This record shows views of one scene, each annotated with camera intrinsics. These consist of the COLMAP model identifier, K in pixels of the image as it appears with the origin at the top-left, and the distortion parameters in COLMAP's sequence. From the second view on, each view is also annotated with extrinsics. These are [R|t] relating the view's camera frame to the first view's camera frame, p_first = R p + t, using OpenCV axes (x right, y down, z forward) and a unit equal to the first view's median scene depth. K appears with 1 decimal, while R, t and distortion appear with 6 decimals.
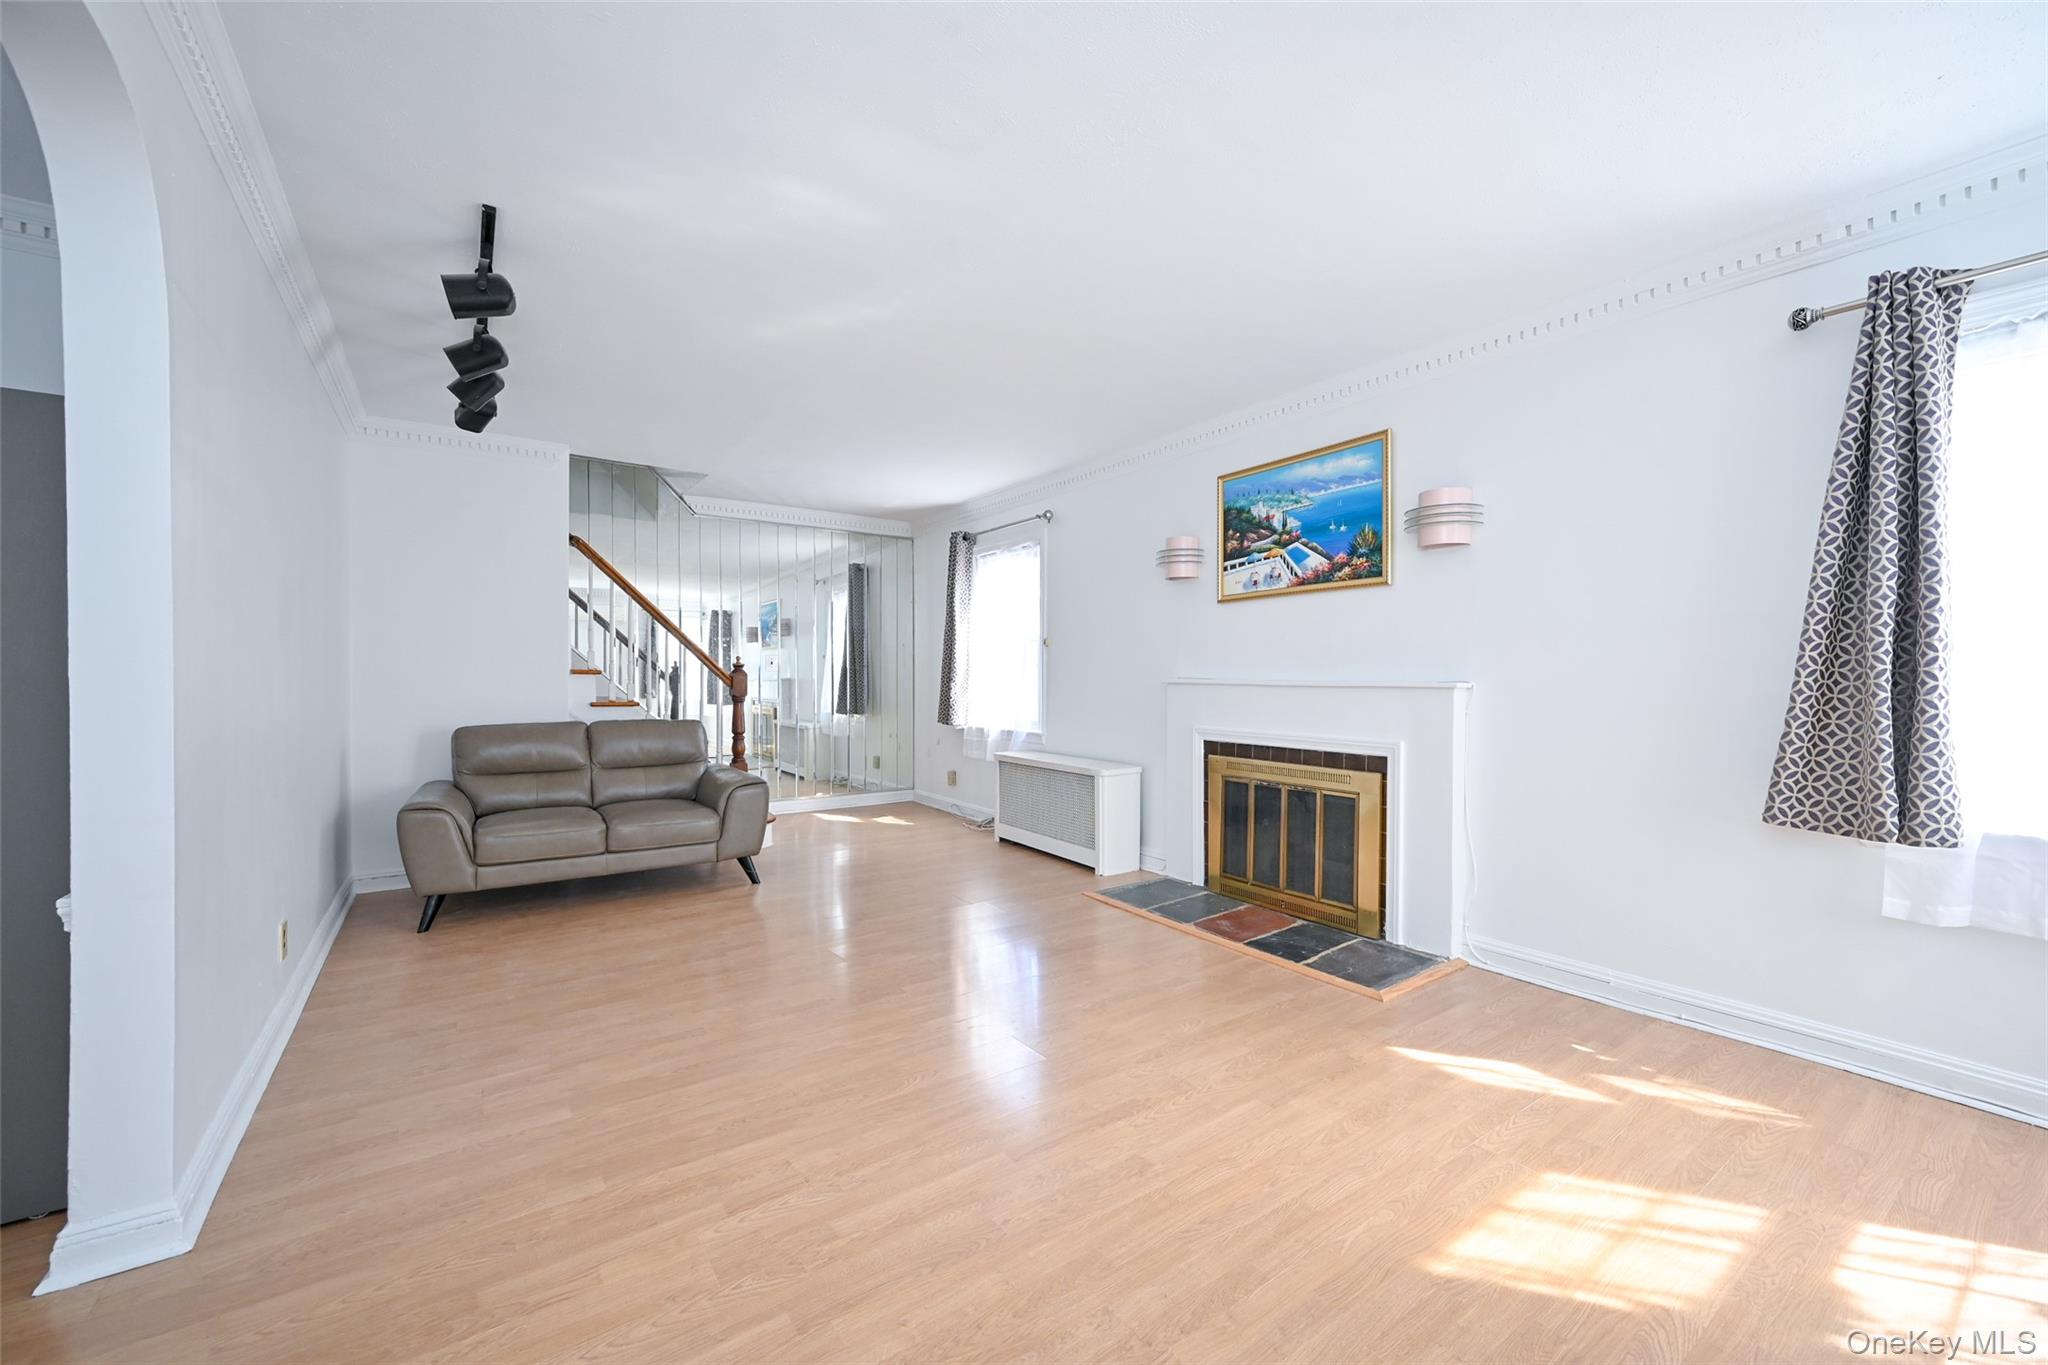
lens RADIAL K [[810.8, 0, 1025.0], [0, 810.8, 690.5], [0, 0, 1]] dist [0.002165, 0.000175]
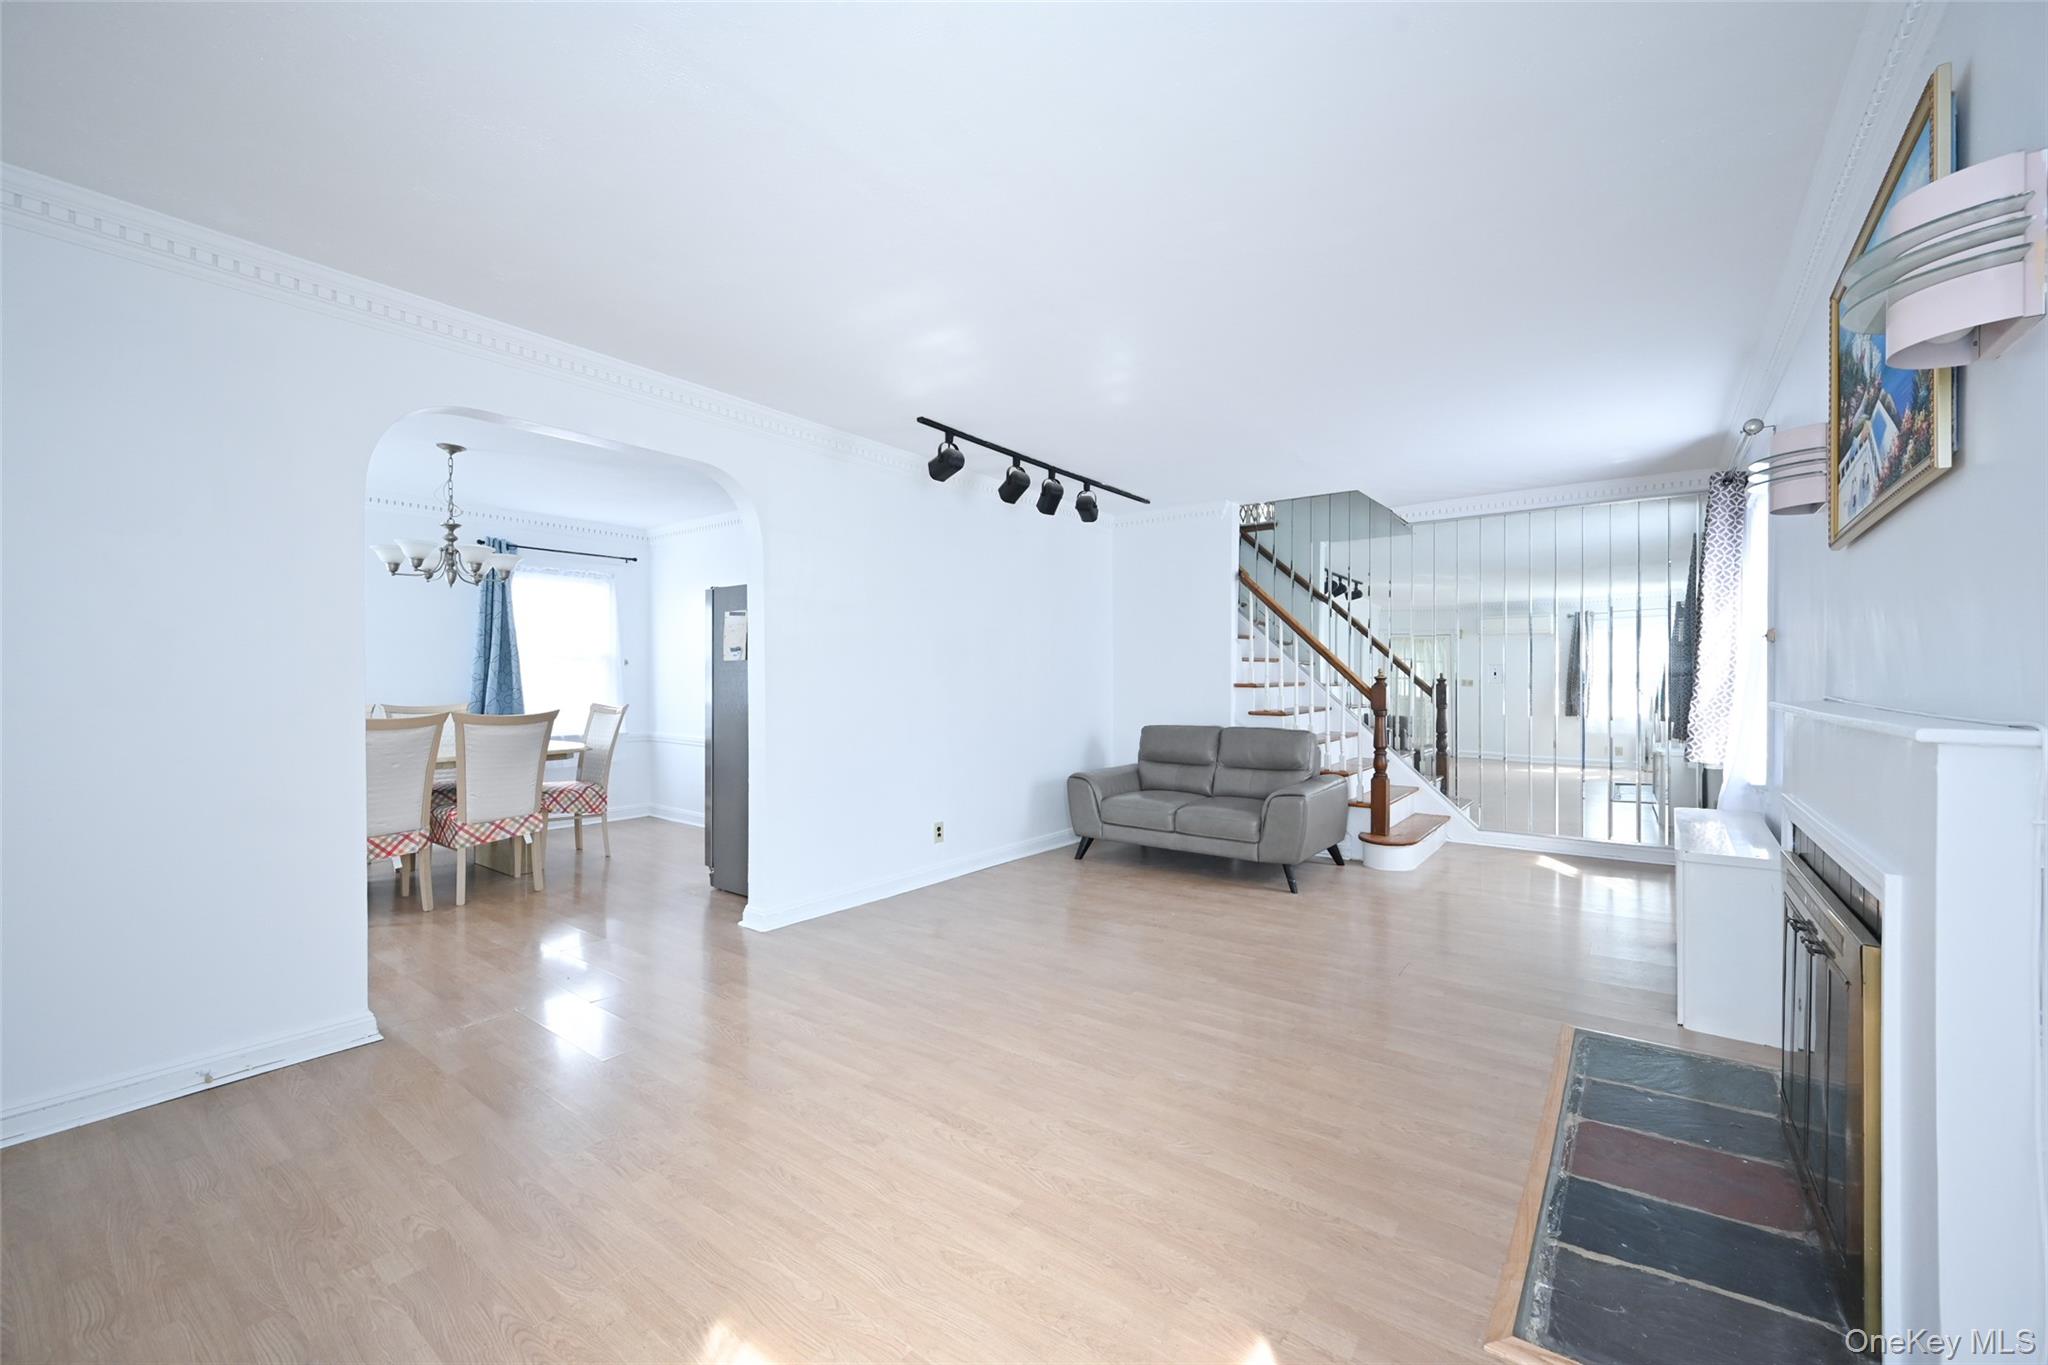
lens RADIAL K [[810.8, 0, 1025.0], [0, 810.8, 679.5], [0, 0, 1]] dist [0.002165, 0.000175]
pose [[0.301364, -0.005544, -0.953493, 0.736394], [-0.016202, 0.999809, -0.010935, -0.019268], [0.953372, 0.018744, 0.301216, 0.498620]]
